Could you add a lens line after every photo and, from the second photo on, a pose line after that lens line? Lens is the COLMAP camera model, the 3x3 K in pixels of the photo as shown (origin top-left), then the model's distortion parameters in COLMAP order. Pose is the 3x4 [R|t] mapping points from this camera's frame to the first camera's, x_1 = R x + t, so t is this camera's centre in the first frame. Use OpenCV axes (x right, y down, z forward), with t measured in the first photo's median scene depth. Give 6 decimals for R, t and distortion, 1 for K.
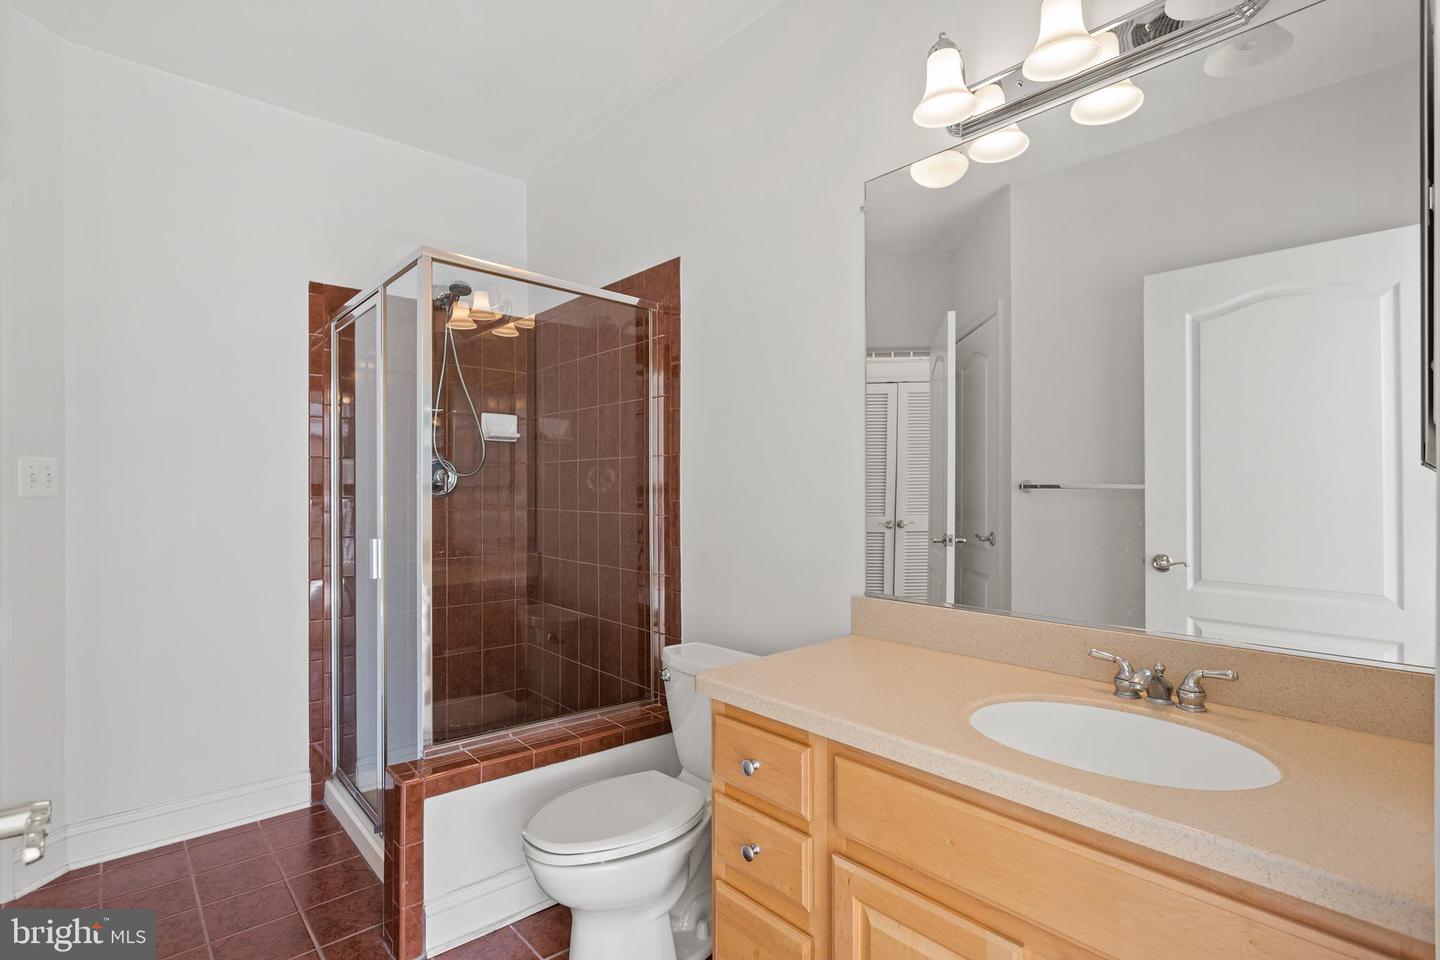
lens RADIAL K [[685.5, 0, 713.8], [0, 685.5, 487.4], [0, 0, 1]] dist [-0.001663, 0.000454]
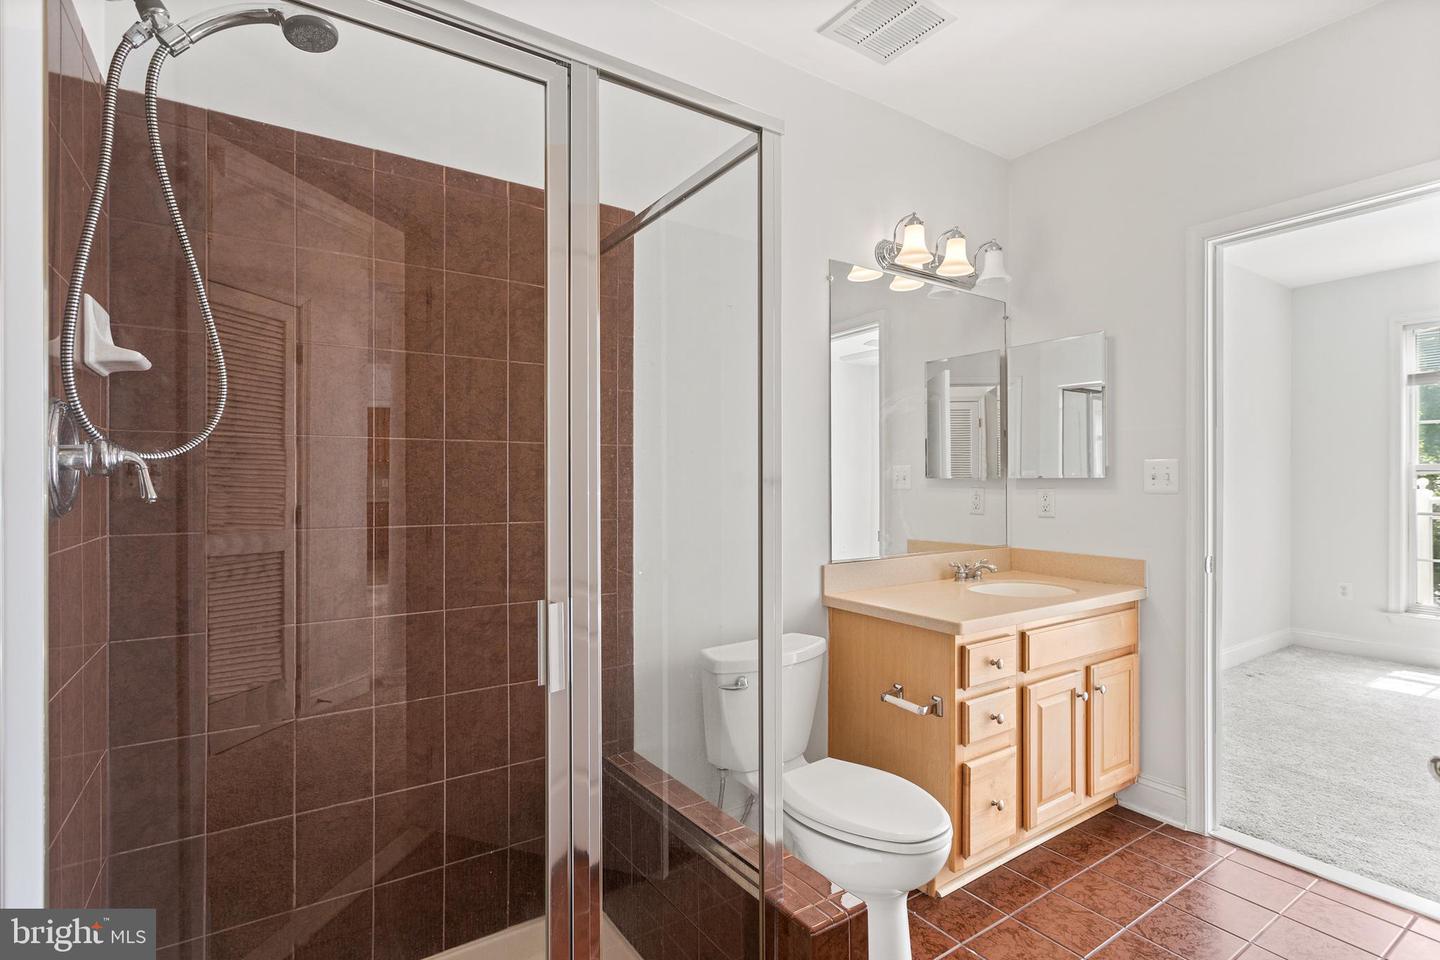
lens RADIAL K [[696.3, 0, 717.3], [0, 696.3, 462.5], [0, 0, 1]] dist [-0.000737, 0.000904]
pose [[0.129106, 0.017295, 0.991480, -0.867136], [-0.001204, 0.999850, -0.017285, -0.011672], [-0.991630, 0.001038, 0.129108, 0.762060]]
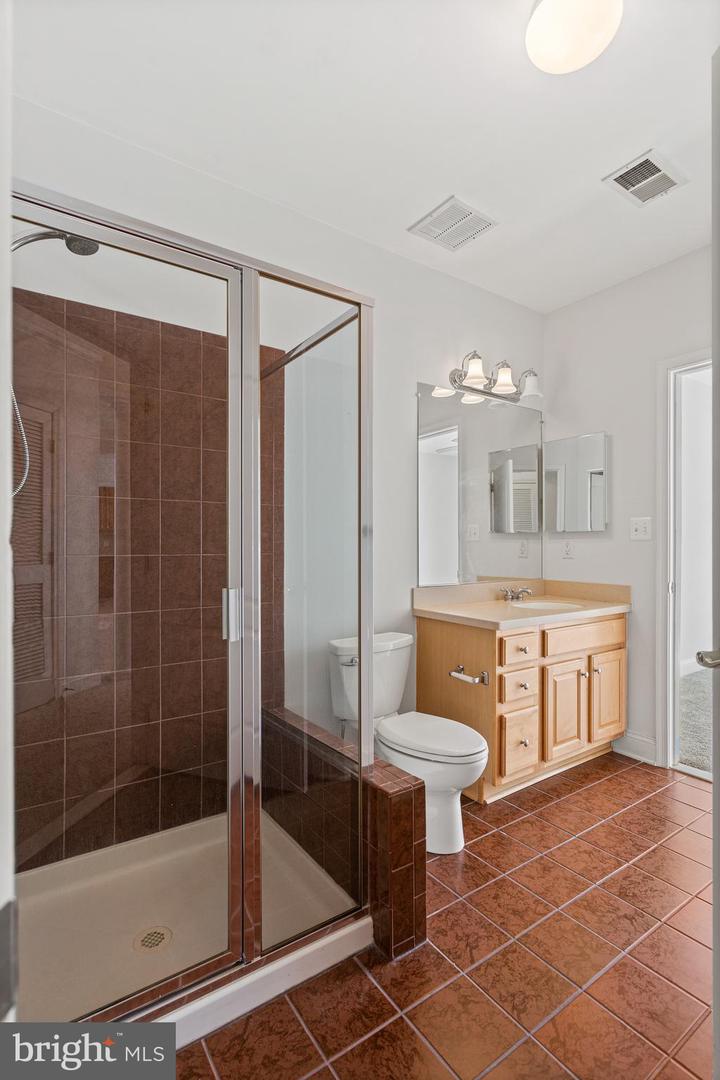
lens RADIAL K [[520.3, 0, 358.2], [0, 520.3, 533.5], [0, 0, 1]] dist [-0.000024, 0.000549]
pose [[0.119059, 0.012936, 0.992803, -0.971907], [-0.002291, 0.999916, -0.012754, 0.016069], [-0.992884, -0.000756, 0.119079, 0.724361]]
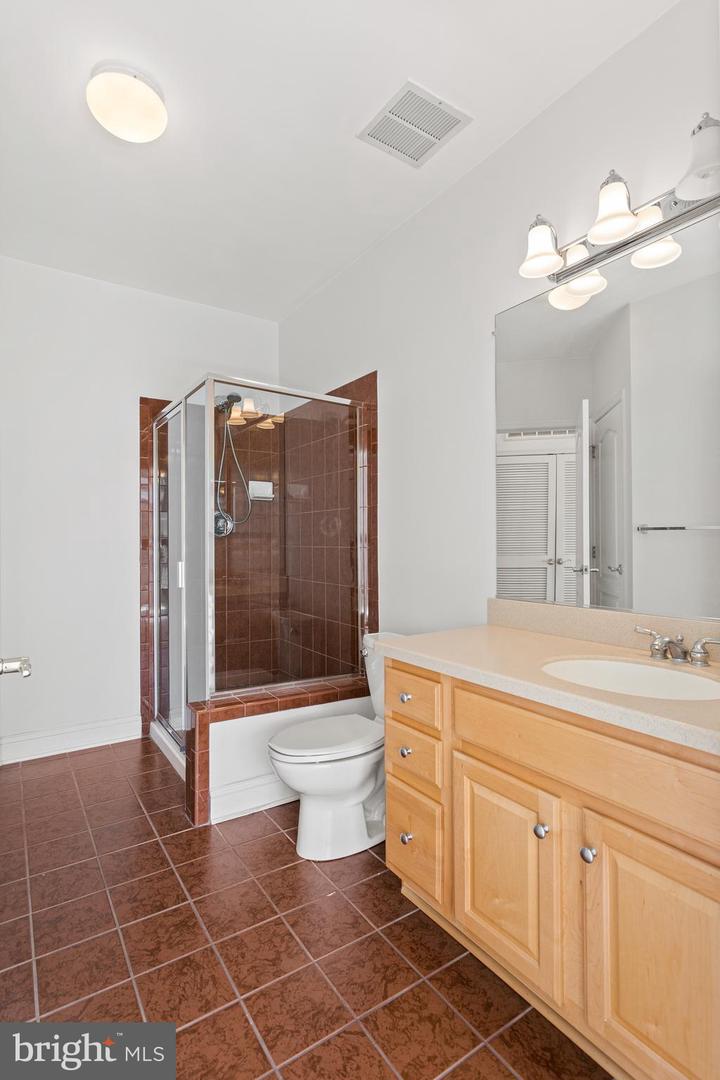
lens RADIAL K [[528.1, 0, 360.0], [0, 528.1, 540.0], [0, 0, 1]] dist [-0.000045, -0.000059]
pose [[0.990799, -0.003538, -0.135294, 0.064973], [0.003202, 0.999991, -0.002702, 0.028116], [0.135302, 0.002244, 0.990802, -0.119407]]
